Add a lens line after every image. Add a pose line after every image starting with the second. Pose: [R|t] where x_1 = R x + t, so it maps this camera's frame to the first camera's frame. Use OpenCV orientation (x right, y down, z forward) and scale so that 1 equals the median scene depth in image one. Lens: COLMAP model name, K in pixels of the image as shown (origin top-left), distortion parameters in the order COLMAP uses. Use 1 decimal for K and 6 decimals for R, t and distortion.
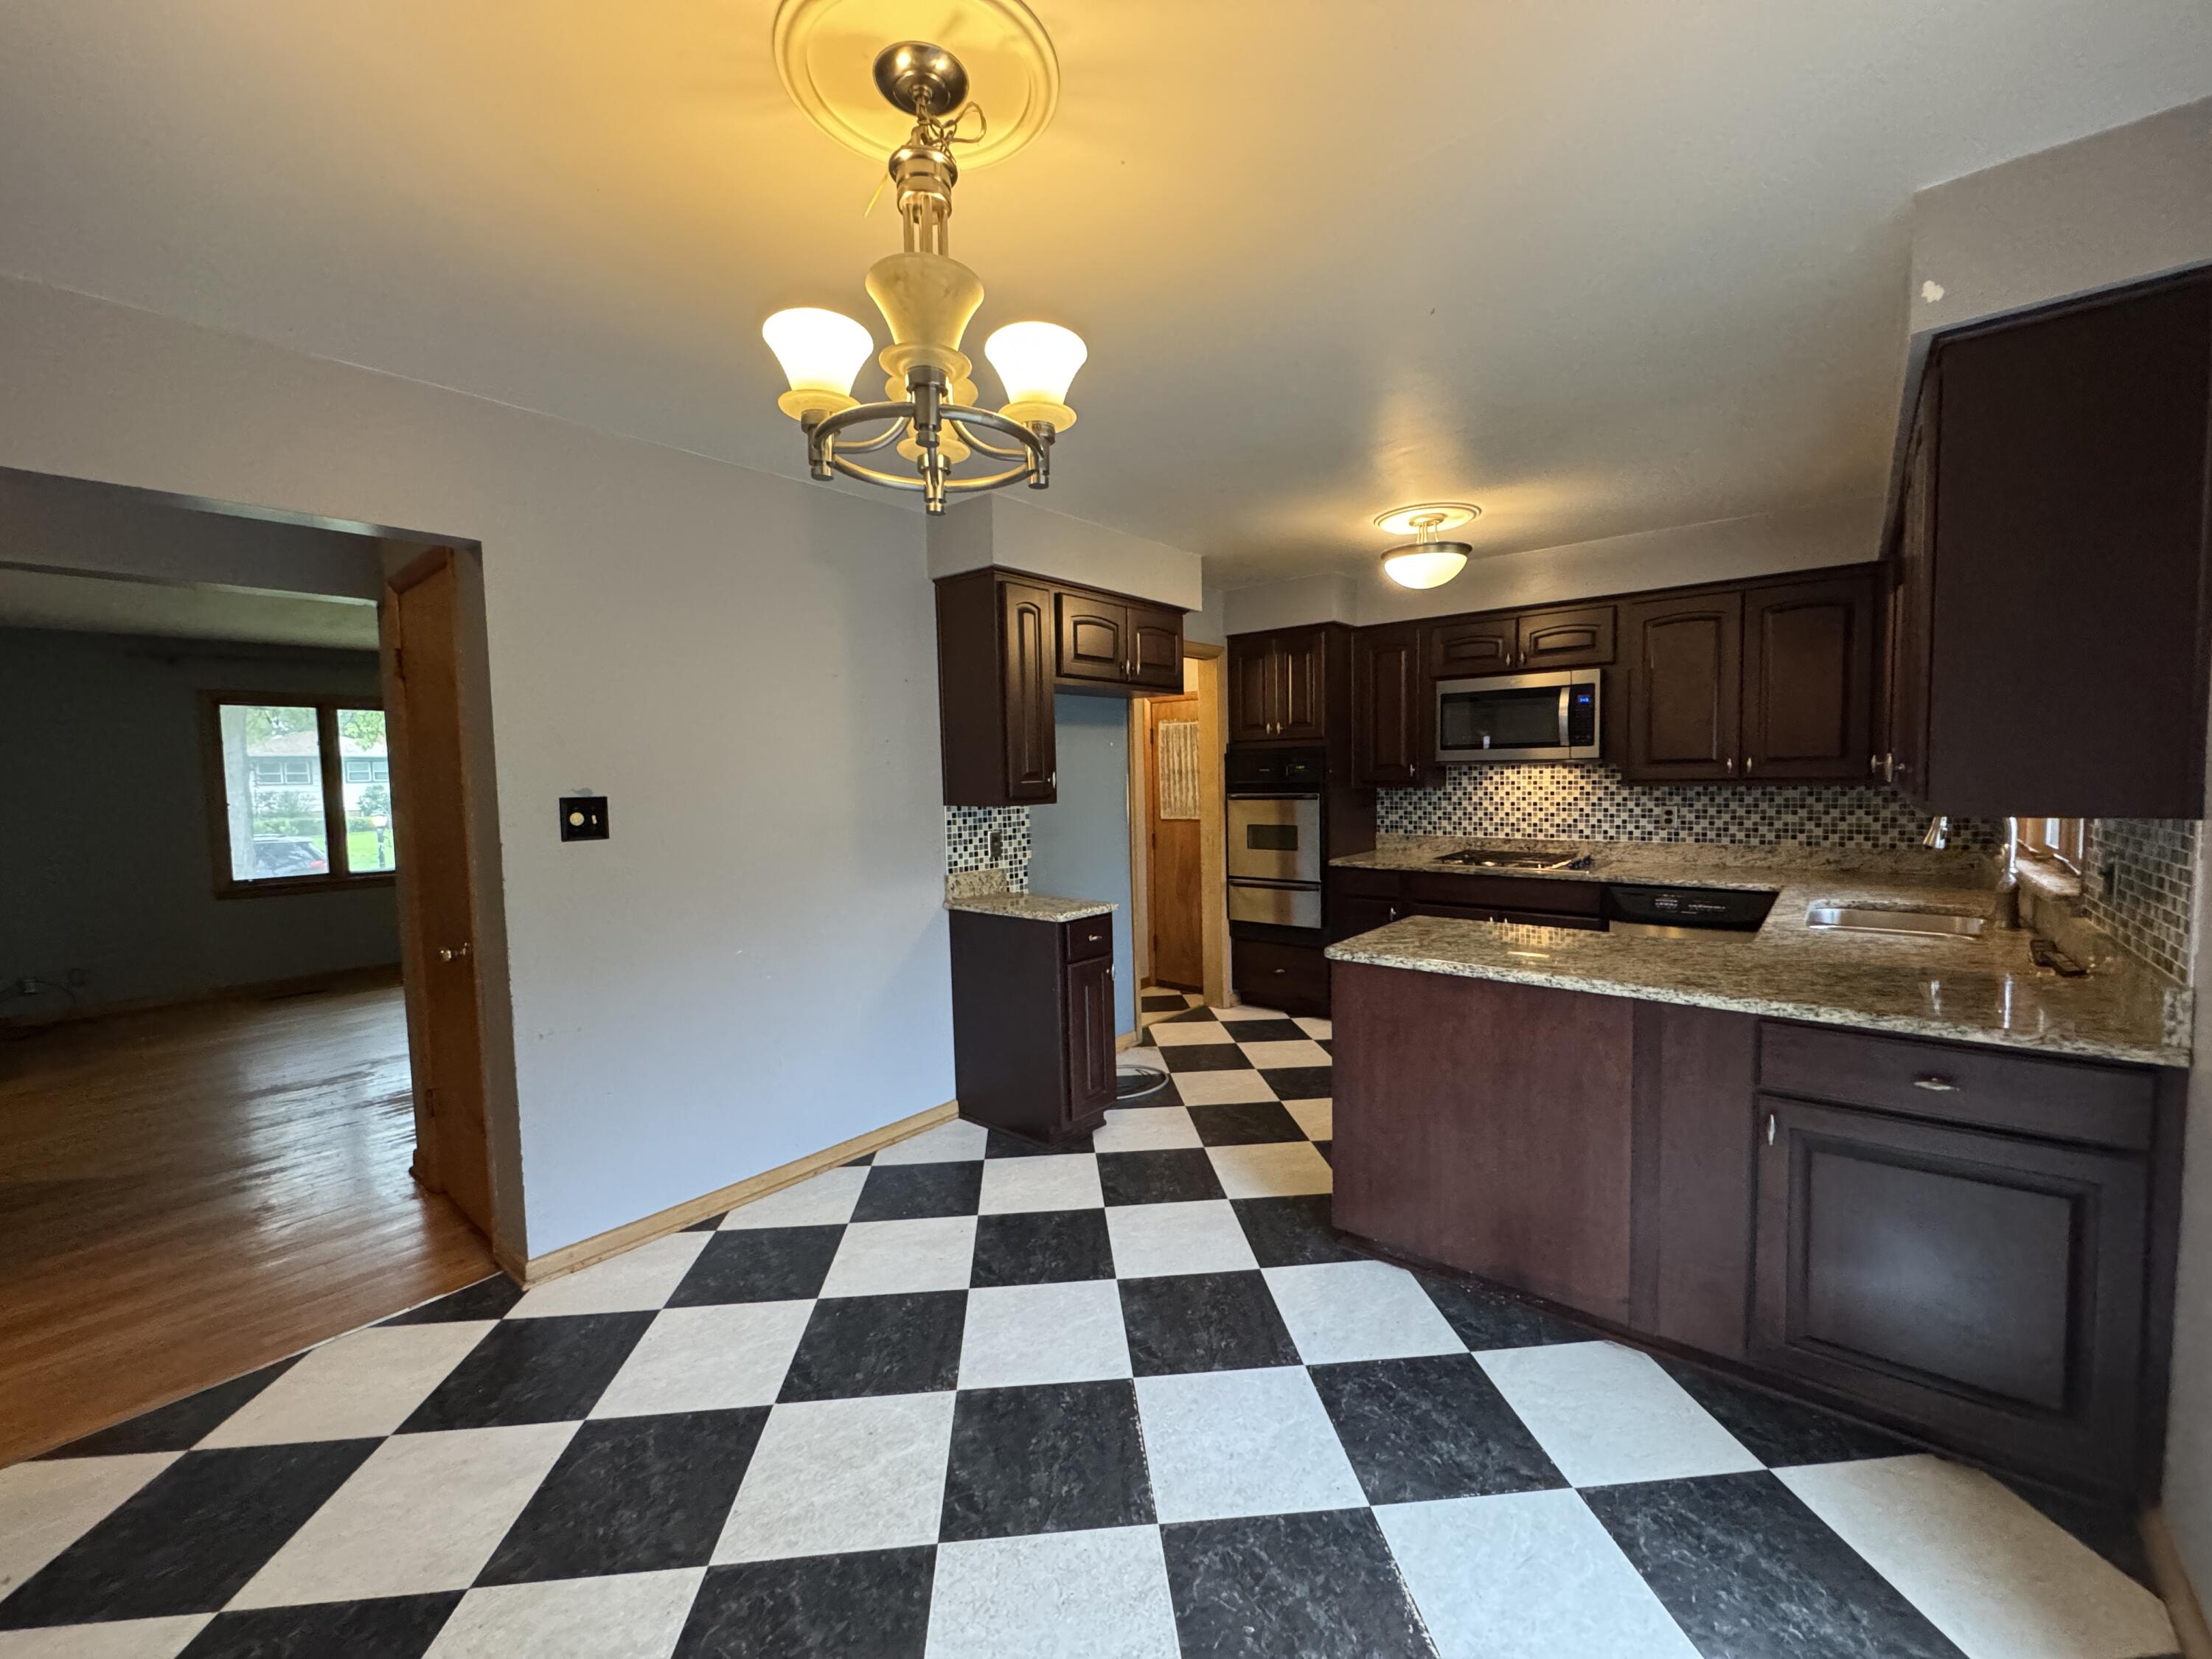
lens RADIAL K [[882.7, 0, 1106.0], [0, 882.7, 829.5], [0, 0, 1]] dist [-0.002528, 0.000073]
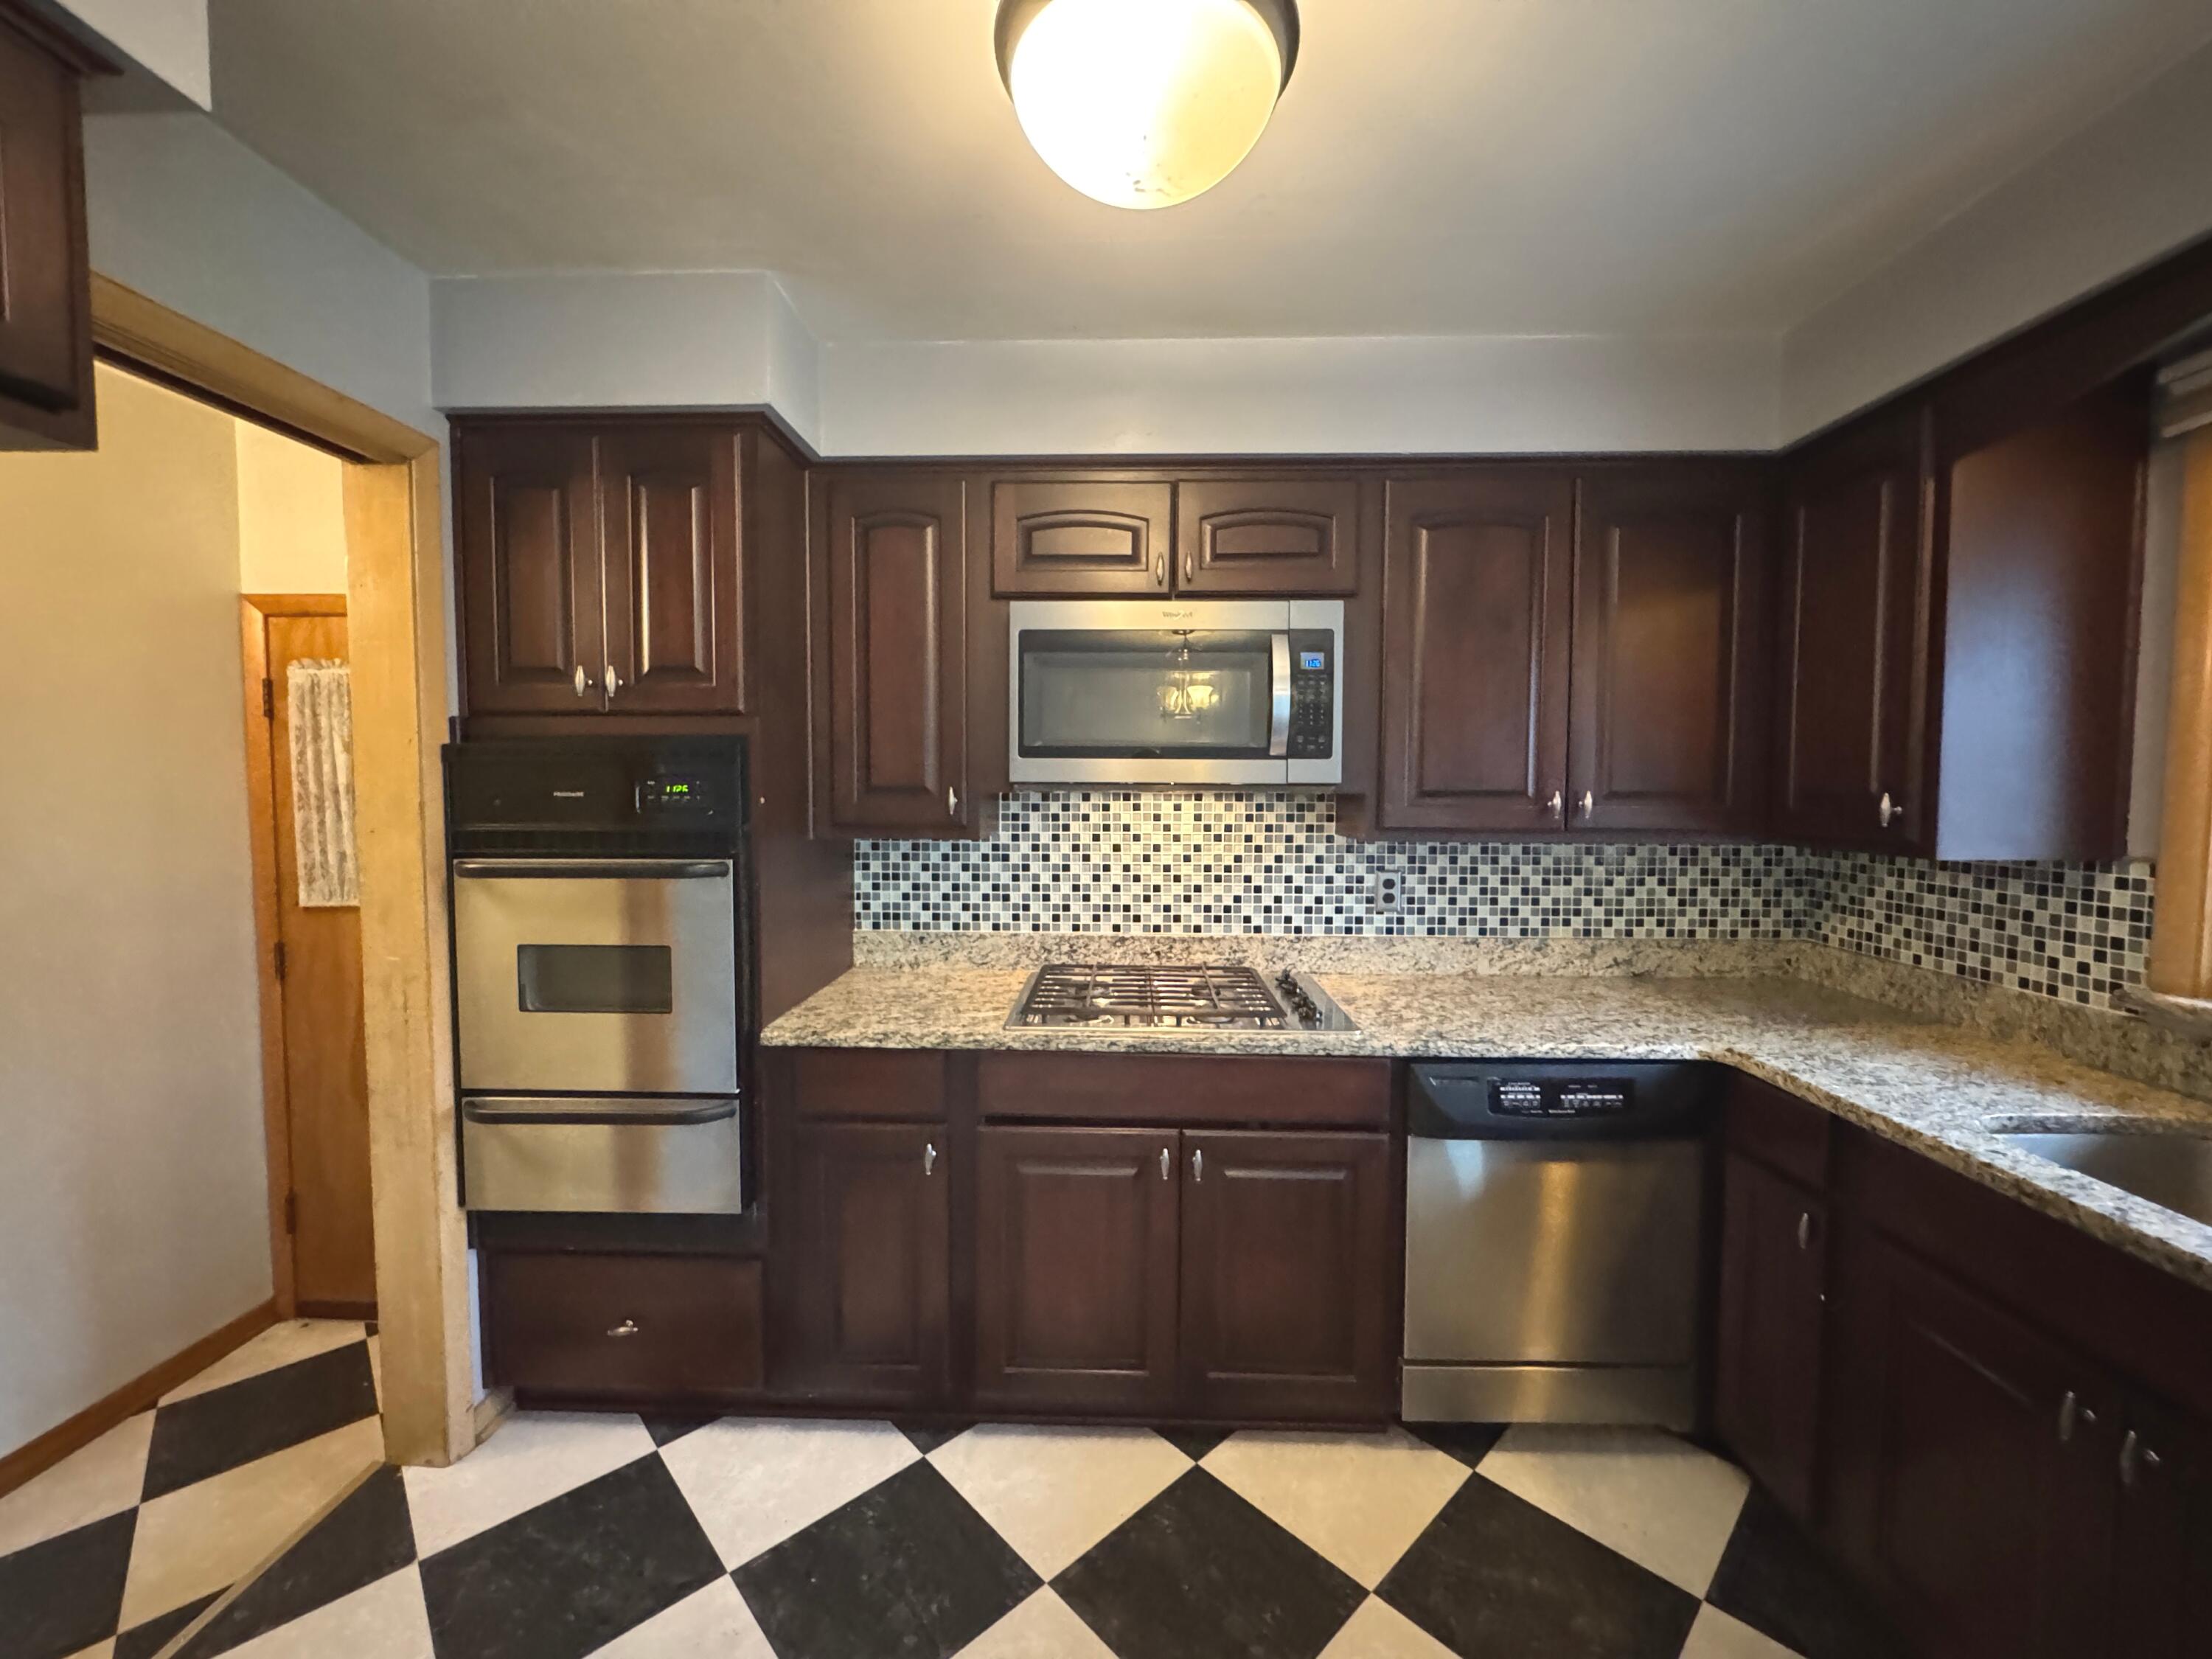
lens RADIAL K [[888.5, 0, 1104.4], [0, 888.5, 826.4], [0, 0, 1]] dist [-0.003337, 0.000287]
pose [[0.782277, -0.007893, 0.622880, 0.145362], [0.020445, 0.999706, -0.013010, -0.052433], [-0.622595, 0.022912, 0.782209, 0.676537]]
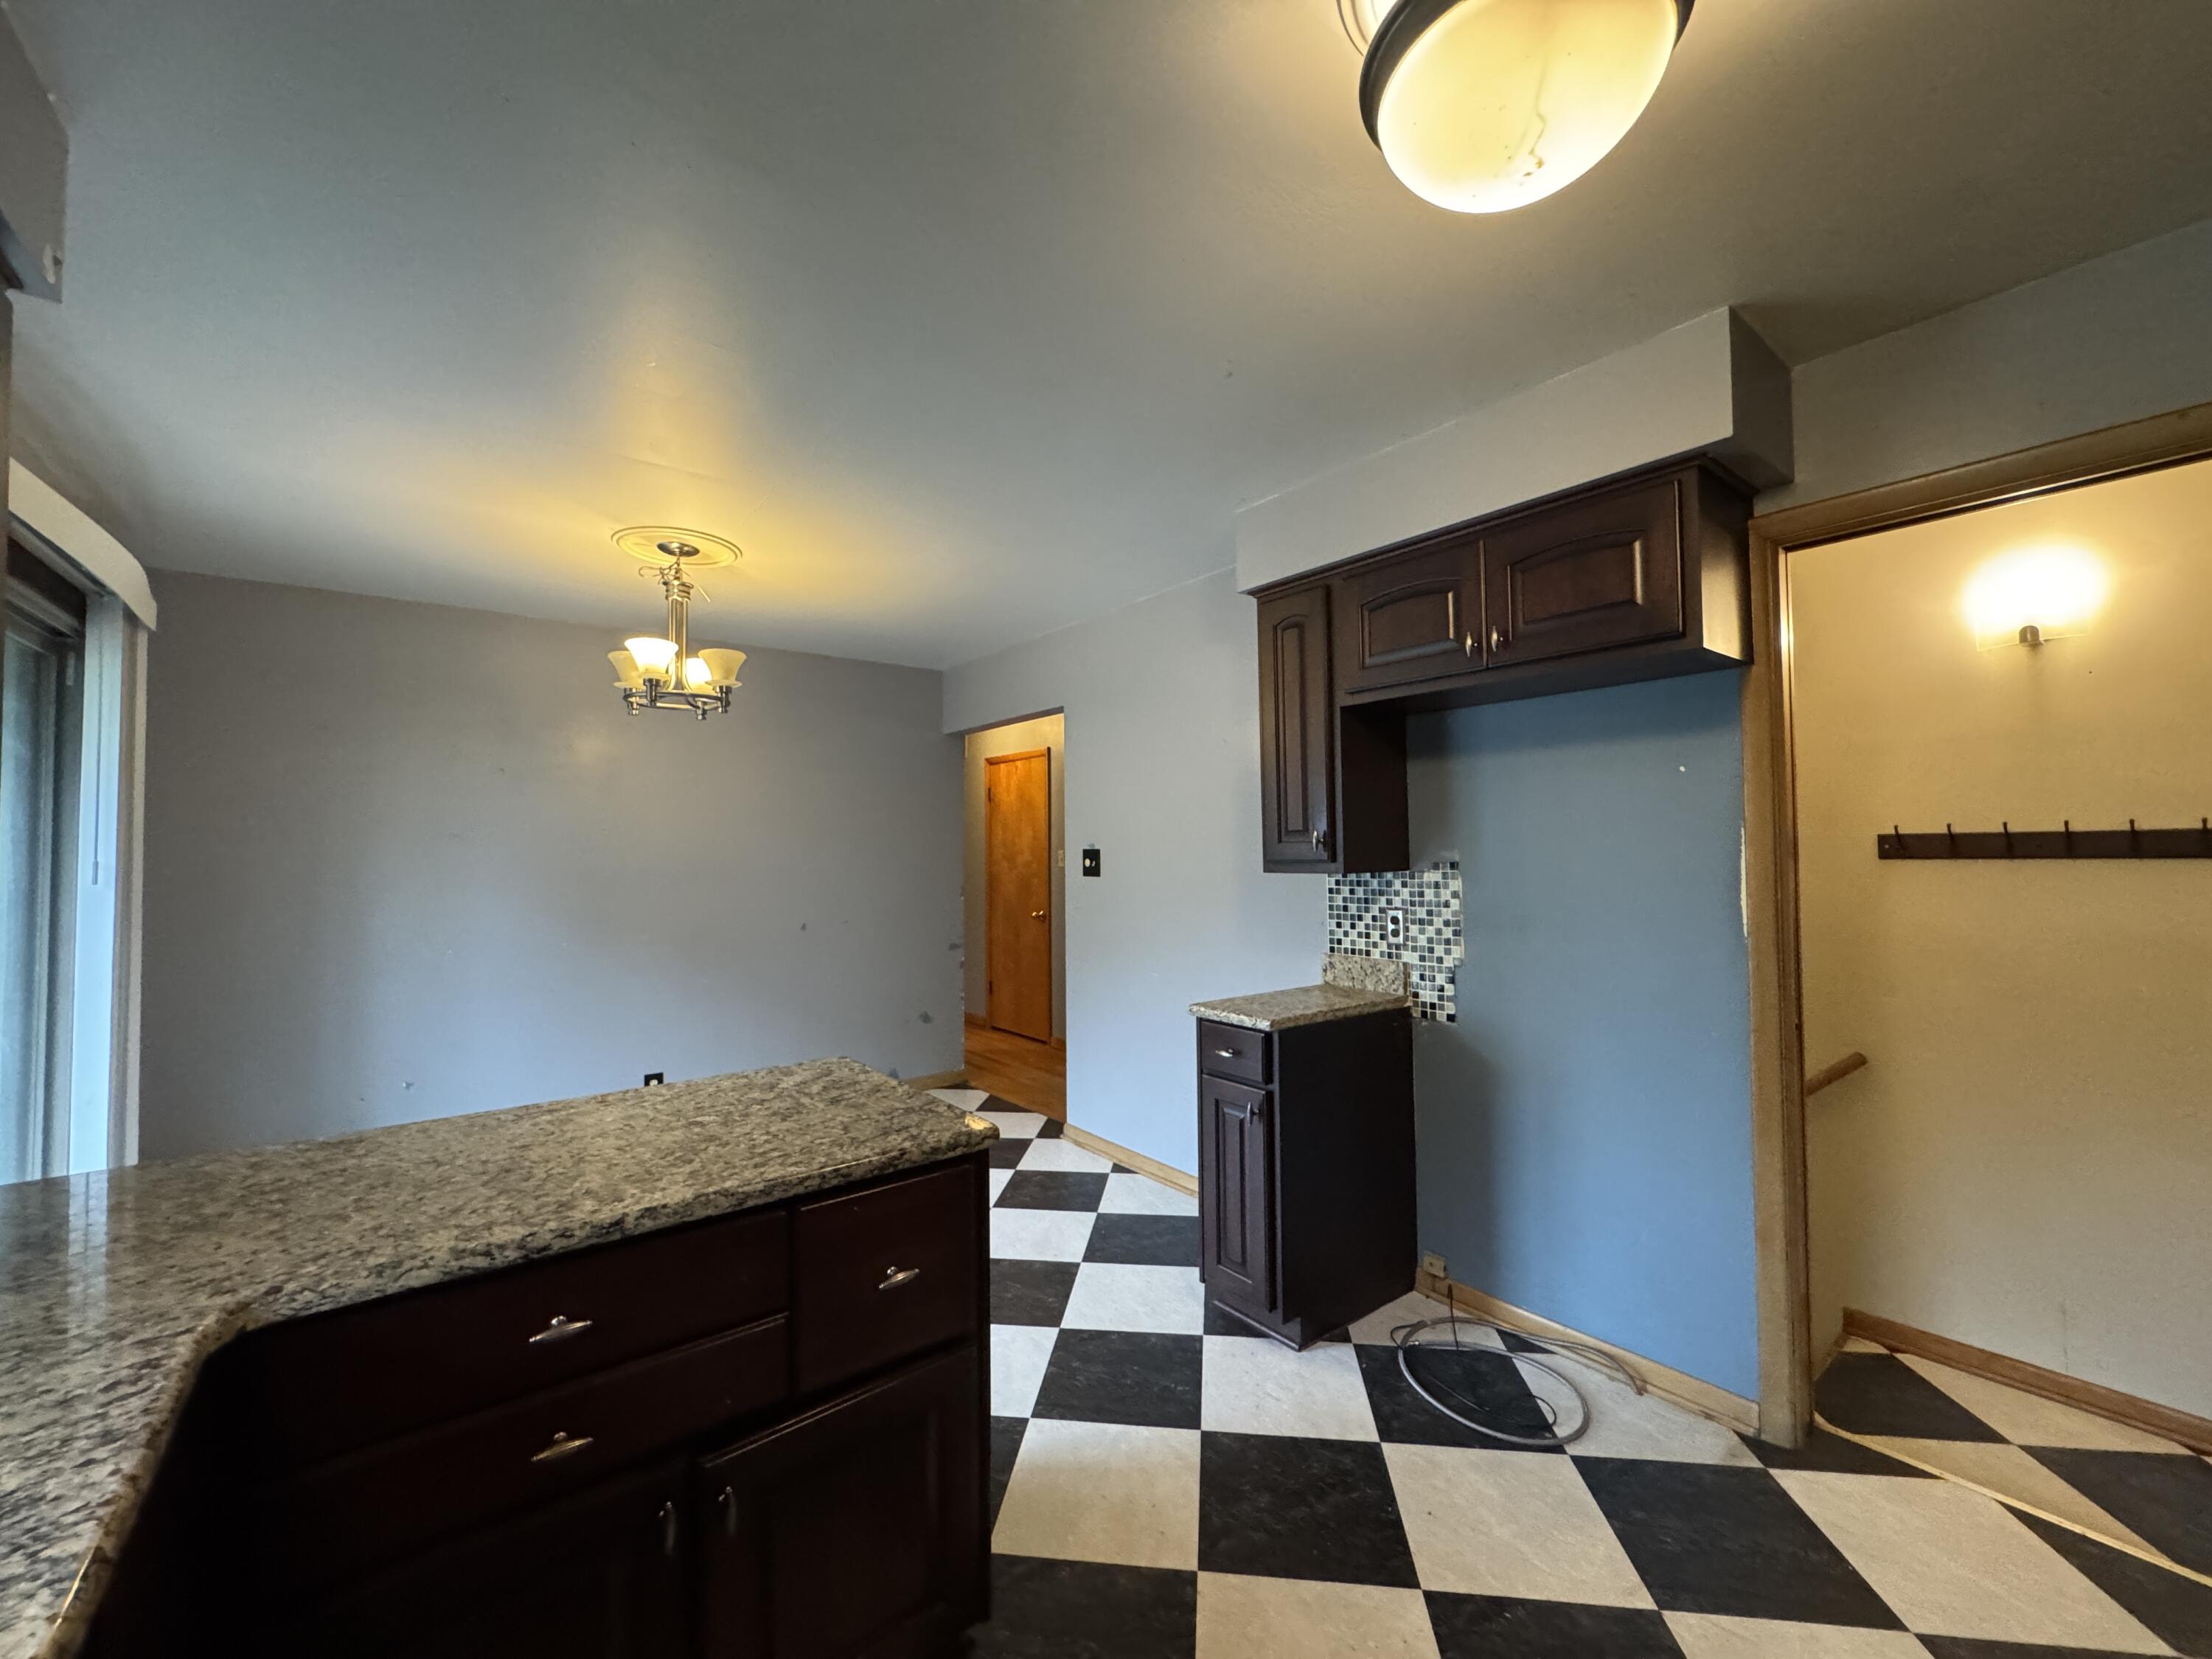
lens RADIAL K [[882.7, 0, 1106.0], [0, 882.7, 829.5], [0, 0, 1]] dist [-0.002528, 0.000073]
pose [[-0.201489, -0.000440, -0.979491, 0.572724], [-0.049842, 0.998709, 0.009804, -0.053264], [0.978222, 0.050795, -0.201251, 0.806425]]
